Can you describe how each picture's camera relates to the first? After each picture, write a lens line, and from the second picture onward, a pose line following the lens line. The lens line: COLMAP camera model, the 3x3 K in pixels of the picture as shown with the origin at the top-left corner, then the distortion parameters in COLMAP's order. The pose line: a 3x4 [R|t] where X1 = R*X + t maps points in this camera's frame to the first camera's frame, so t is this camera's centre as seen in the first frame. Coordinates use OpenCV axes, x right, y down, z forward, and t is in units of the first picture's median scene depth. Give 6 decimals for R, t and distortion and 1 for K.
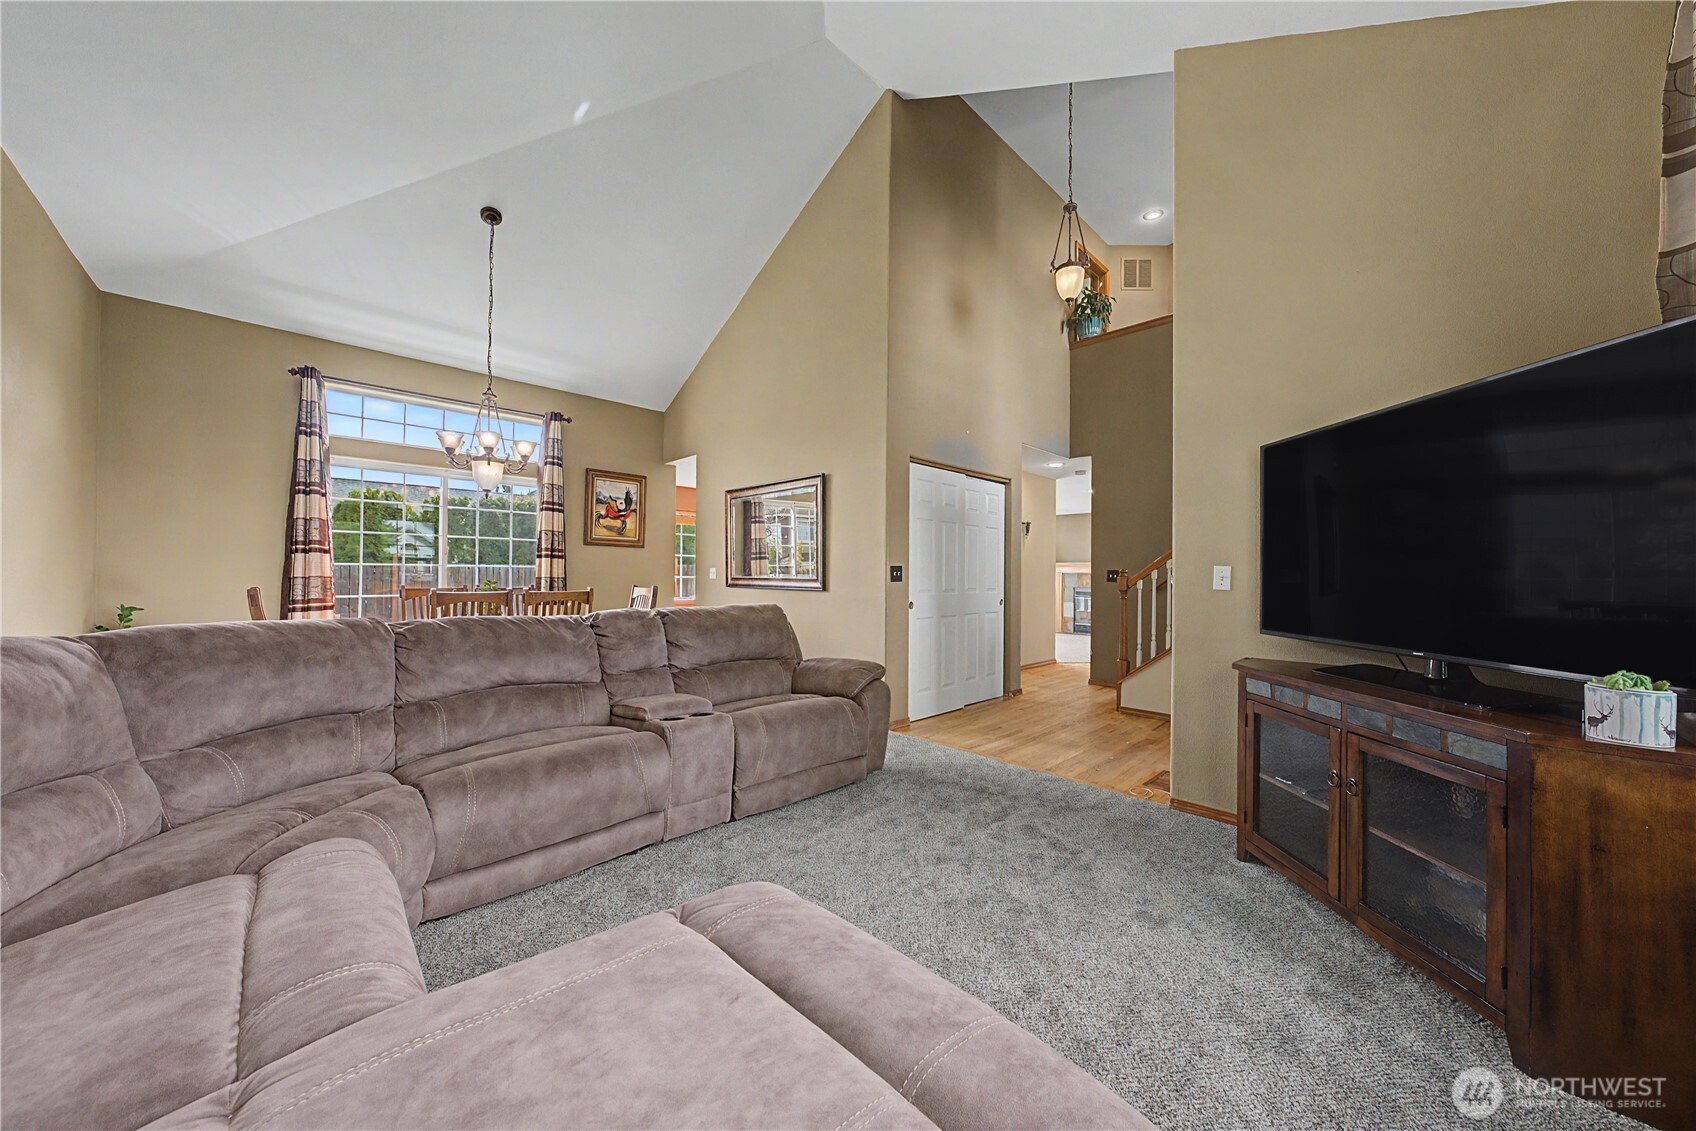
lens RADIAL K [[592.0, 0, 852.3], [0, 592.0, 571.6], [0, 0, 1]] dist [-0.003459, 0.000334]
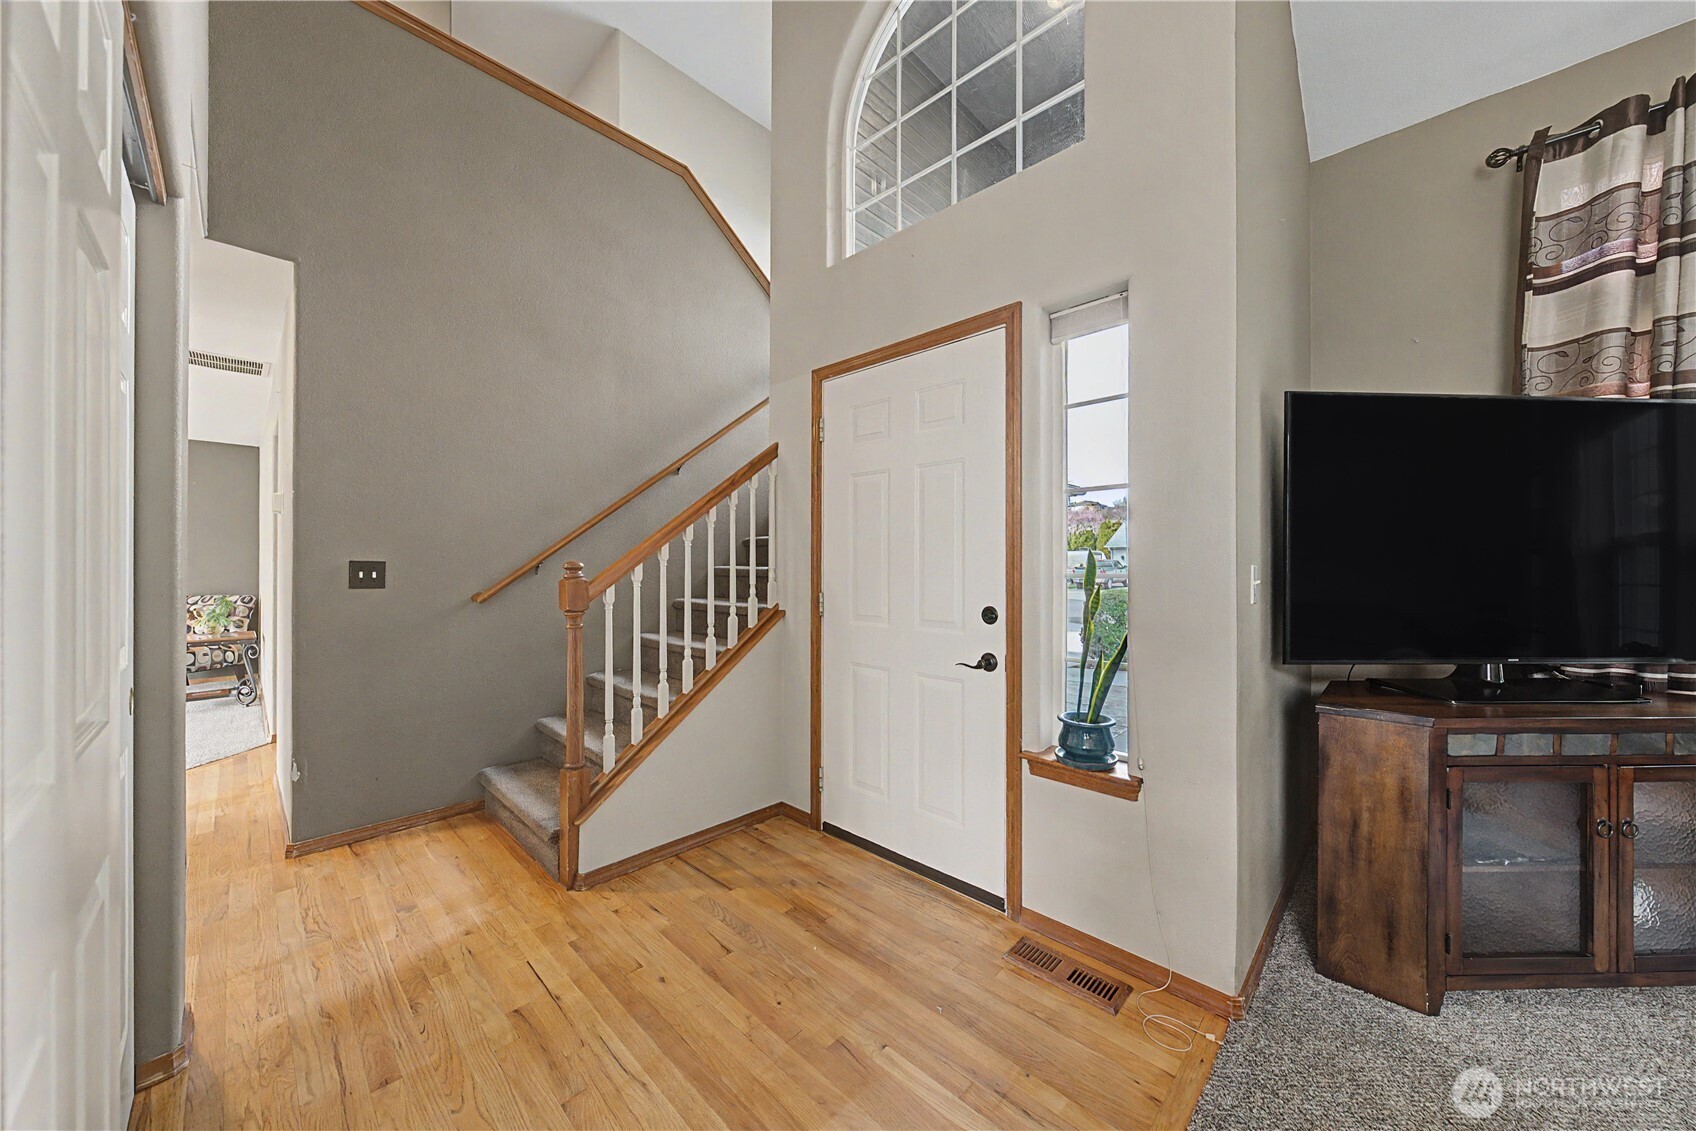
lens RADIAL K [[592.0, 0, 851.2], [0, 592.0, 564.8], [0, 0, 1]] dist [-0.003459, 0.000334]
pose [[-0.030604, -0.008075, 0.999499, 0.023333], [-0.006268, 0.999949, 0.007887, -0.014063], [-0.999512, -0.006023, -0.030653, 1.692117]]
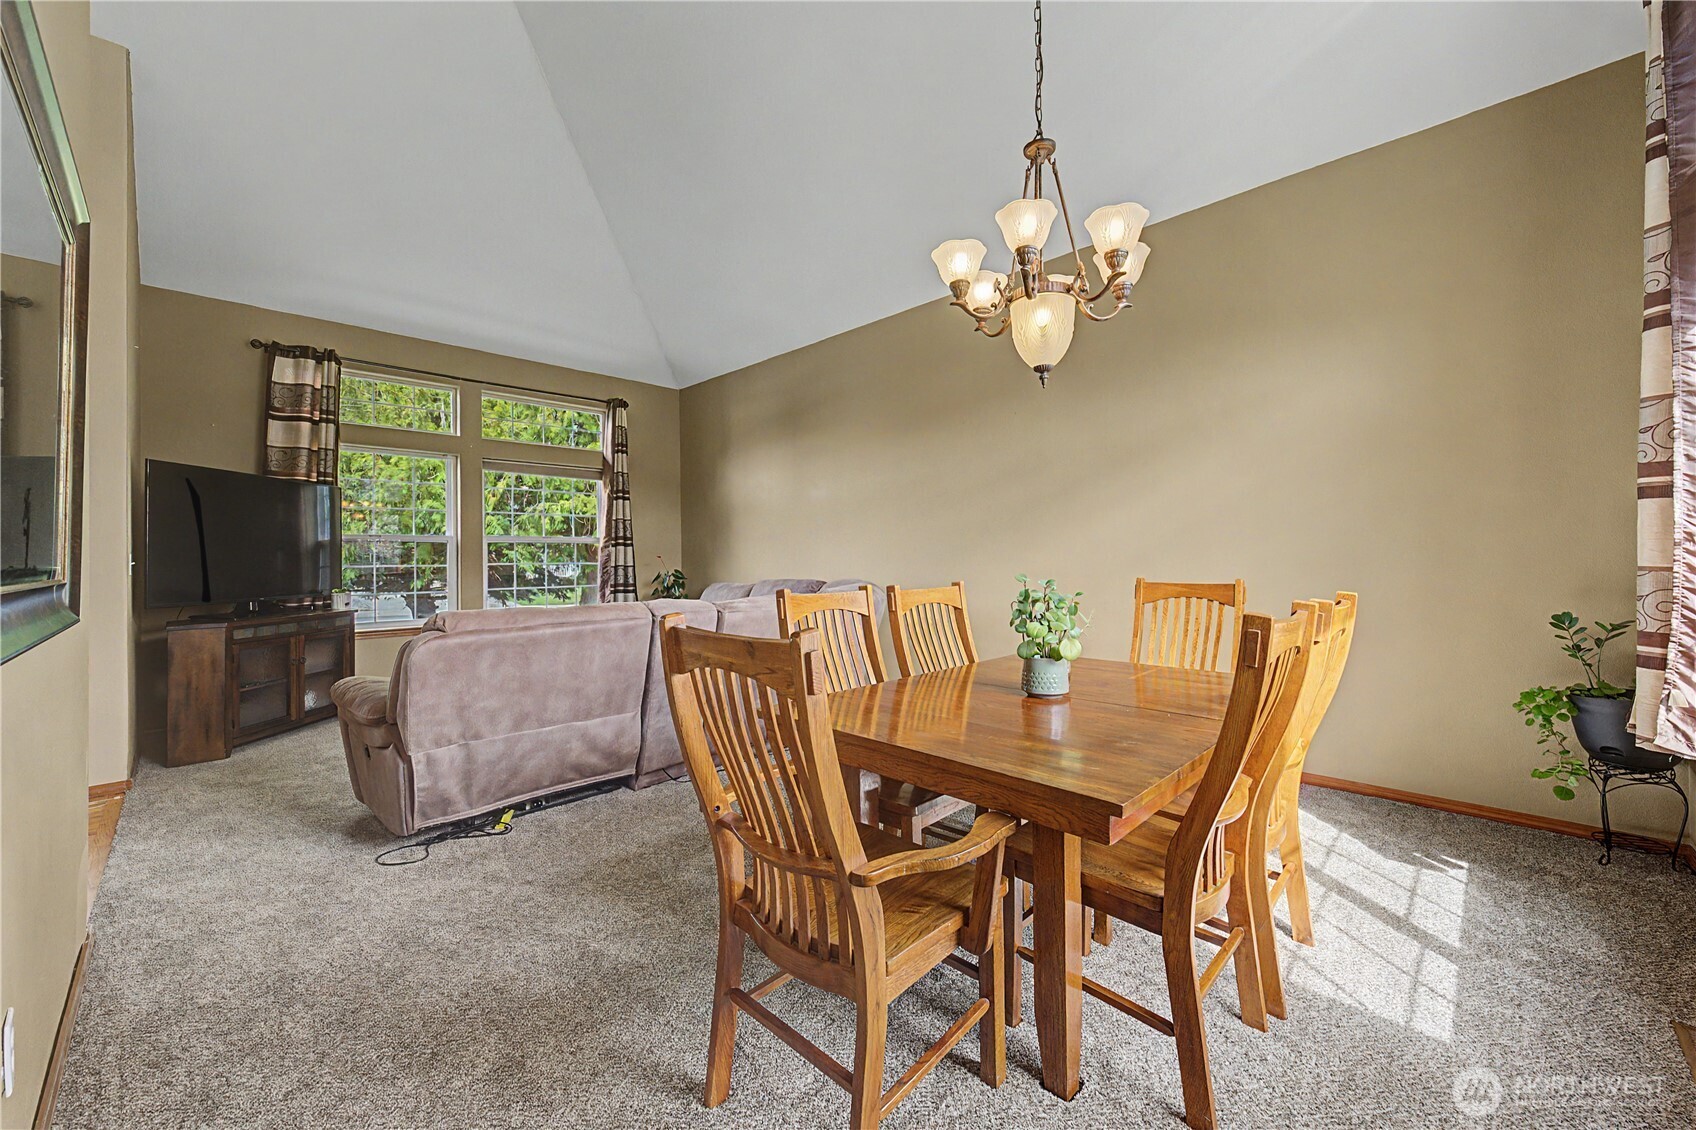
lens RADIAL K [[651.4, 0, 845.1], [0, 651.4, 558.4], [0, 0, 1]] dist [-0.000278, -0.000044]
pose [[-0.999758, -0.004956, -0.021446, -0.825700], [-0.004754, 0.999944, -0.009439, 0.007501], [0.021492, -0.009335, -0.999725, 2.658790]]
